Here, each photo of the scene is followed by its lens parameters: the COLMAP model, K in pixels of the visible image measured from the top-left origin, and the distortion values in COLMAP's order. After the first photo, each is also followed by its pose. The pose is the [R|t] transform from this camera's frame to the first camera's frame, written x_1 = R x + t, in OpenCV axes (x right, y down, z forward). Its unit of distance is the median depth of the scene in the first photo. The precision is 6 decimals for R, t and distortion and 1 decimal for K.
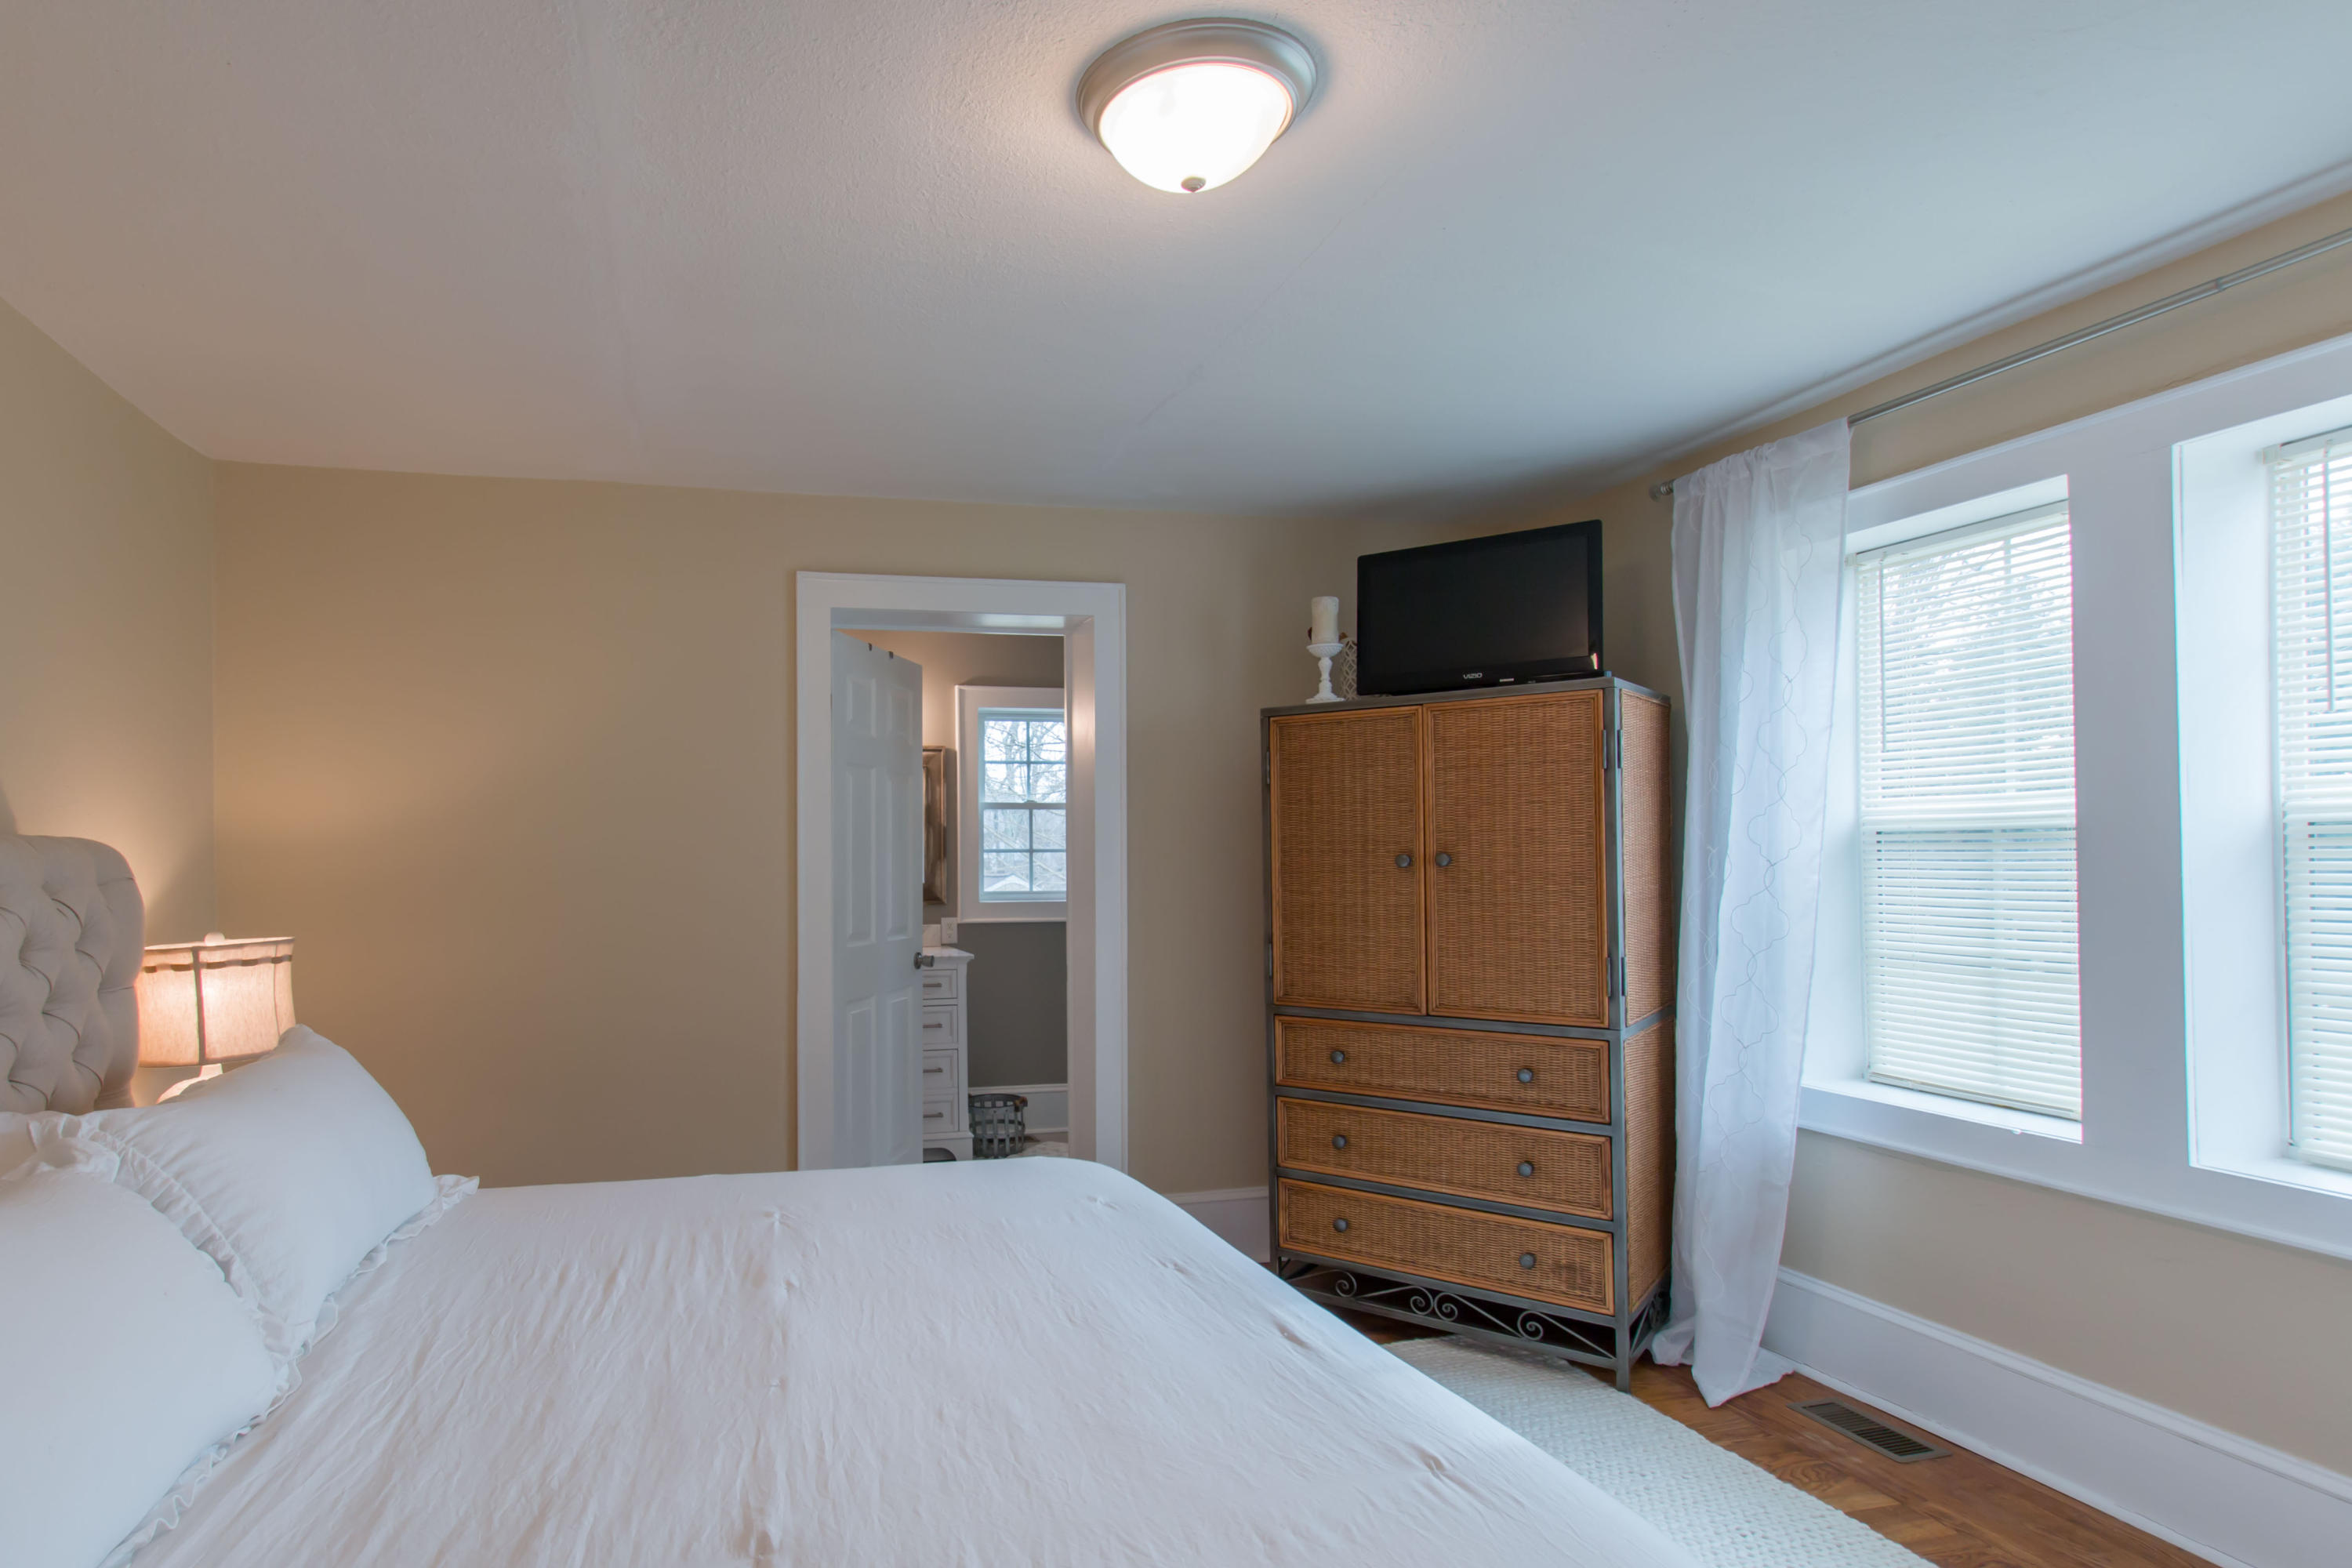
lens RADIAL K [[1630.6, 0, 1173.2], [0, 1630.6, 842.4], [0, 0, 1]] dist [0.005502, 0.002044]
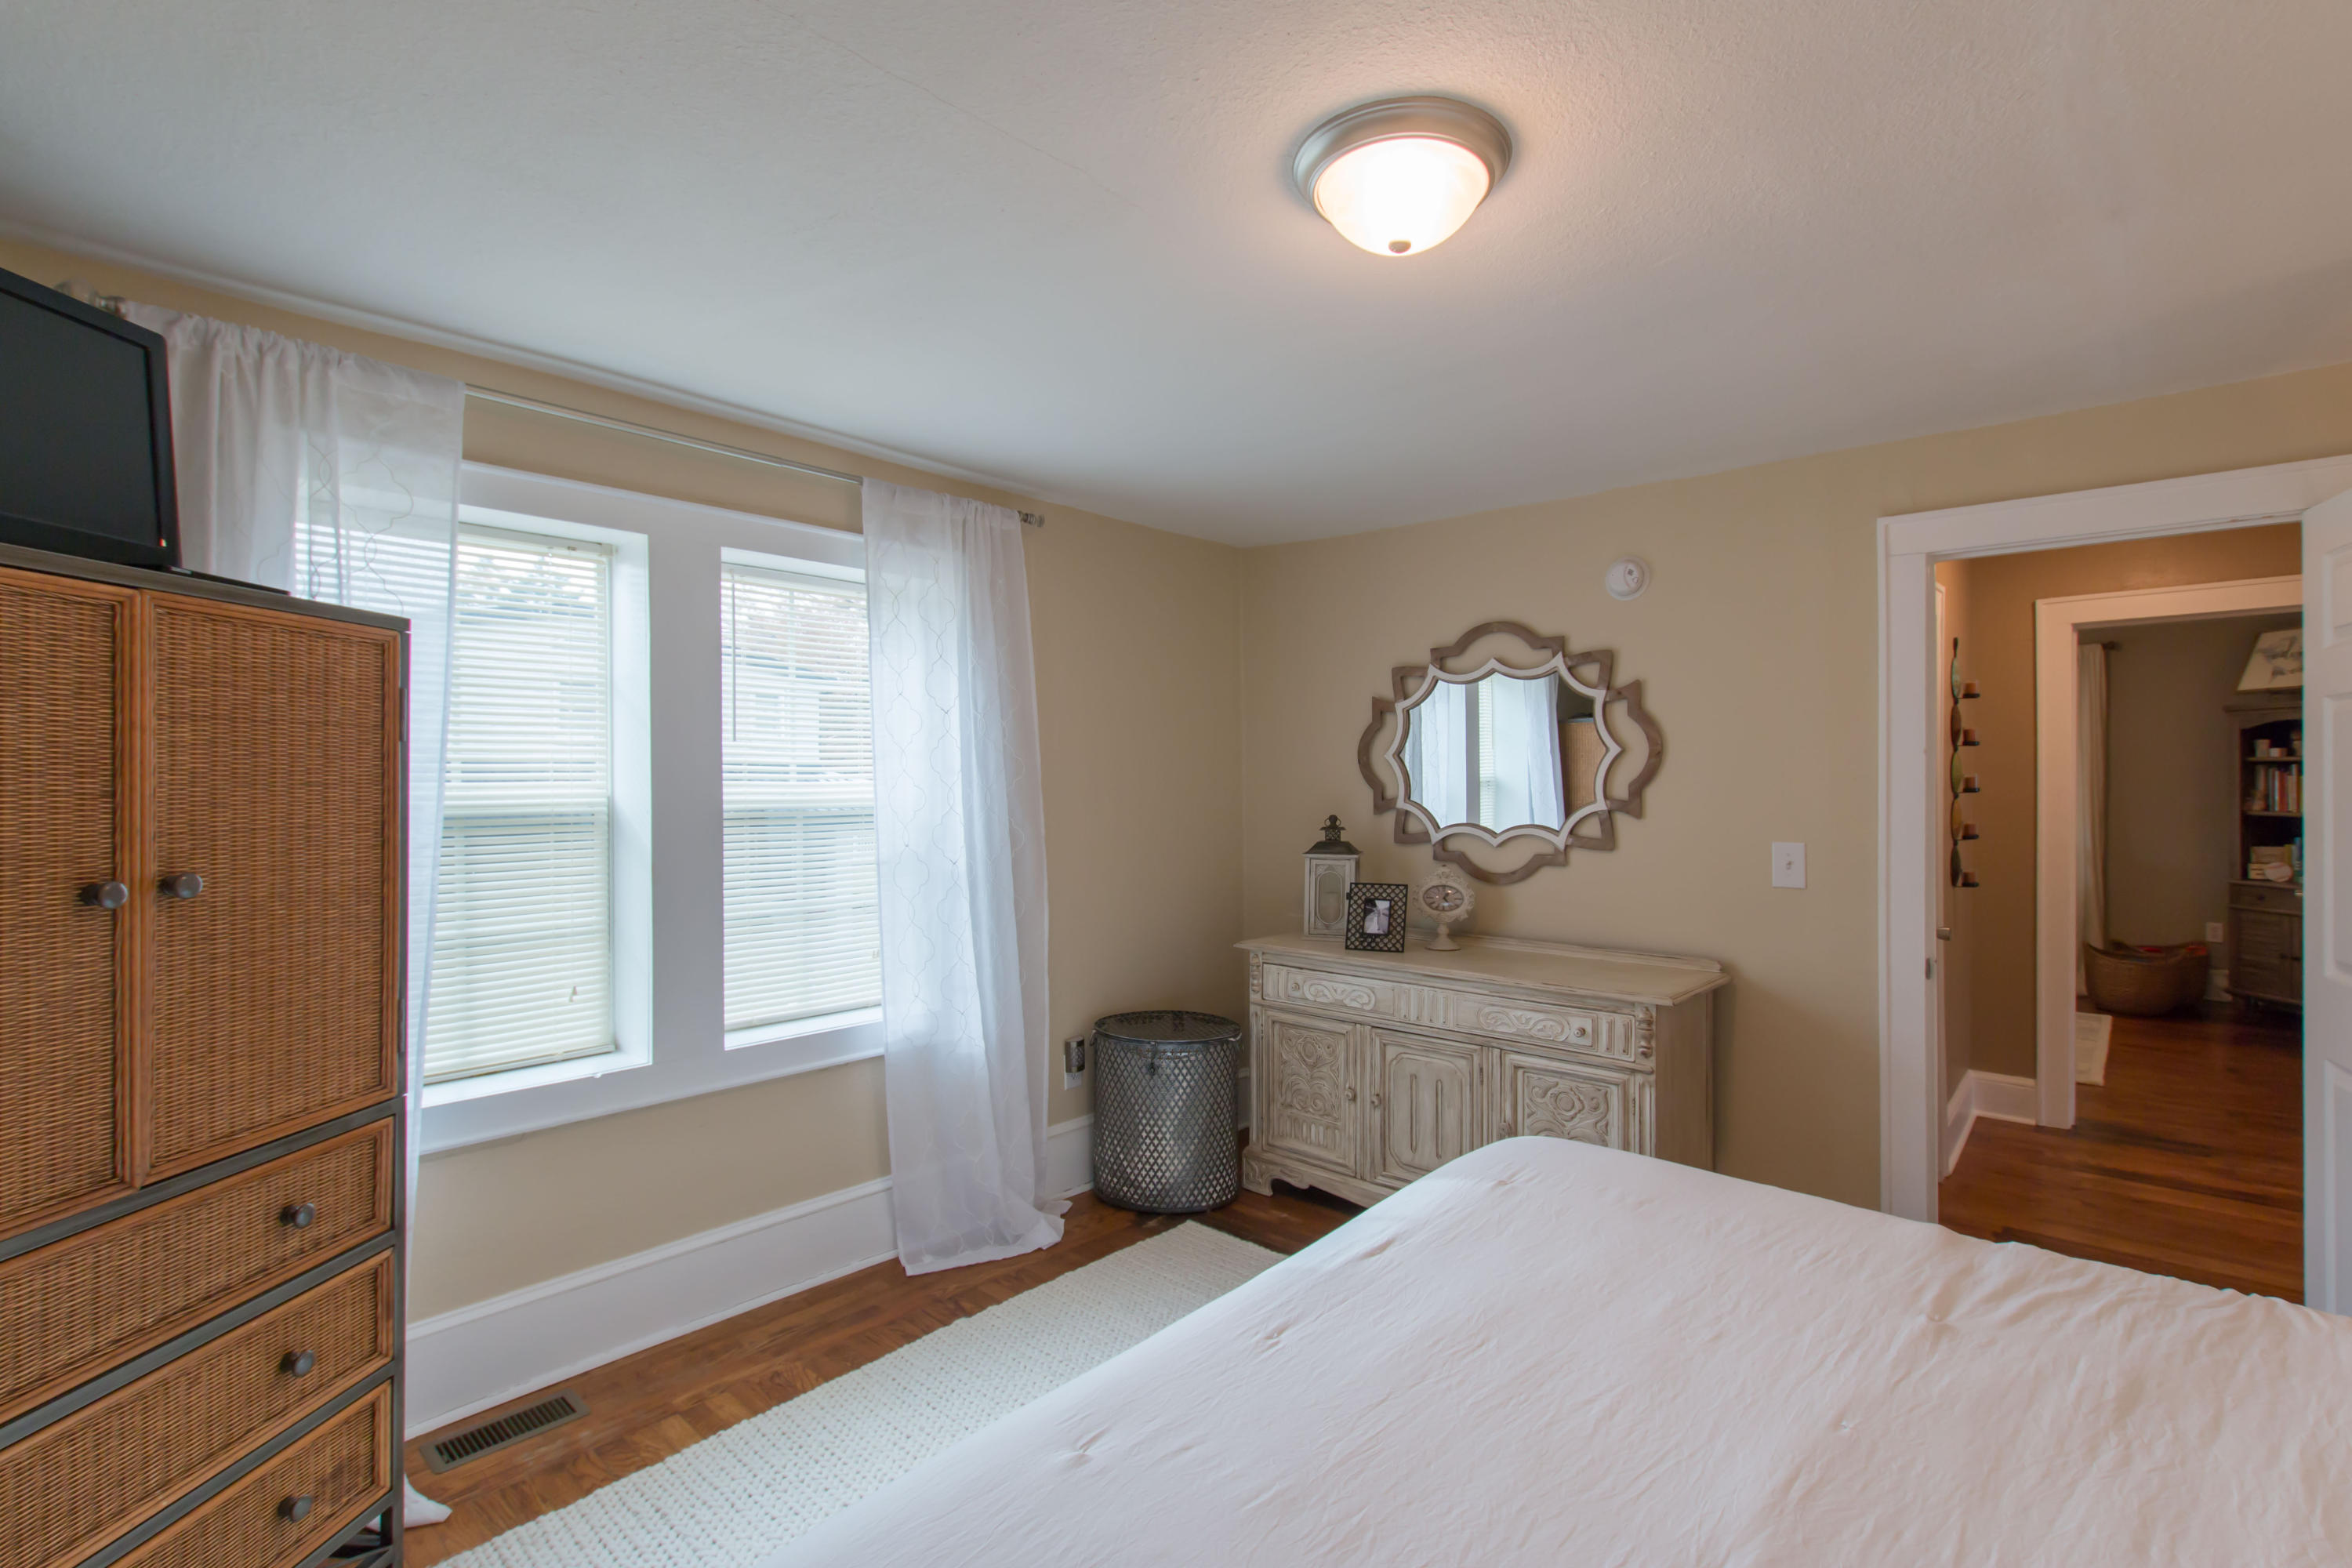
lens RADIAL K [[1097.4, 0, 1176.0], [0, 1097.4, 784.0], [0, 0, 1]] dist [0.002181, -0.000903]
pose [[-0.530350, 0.009446, 0.847726, -0.330307], [-0.004850, 0.999888, -0.014176, -0.020339], [-0.847765, -0.011630, -0.530245, 0.946362]]
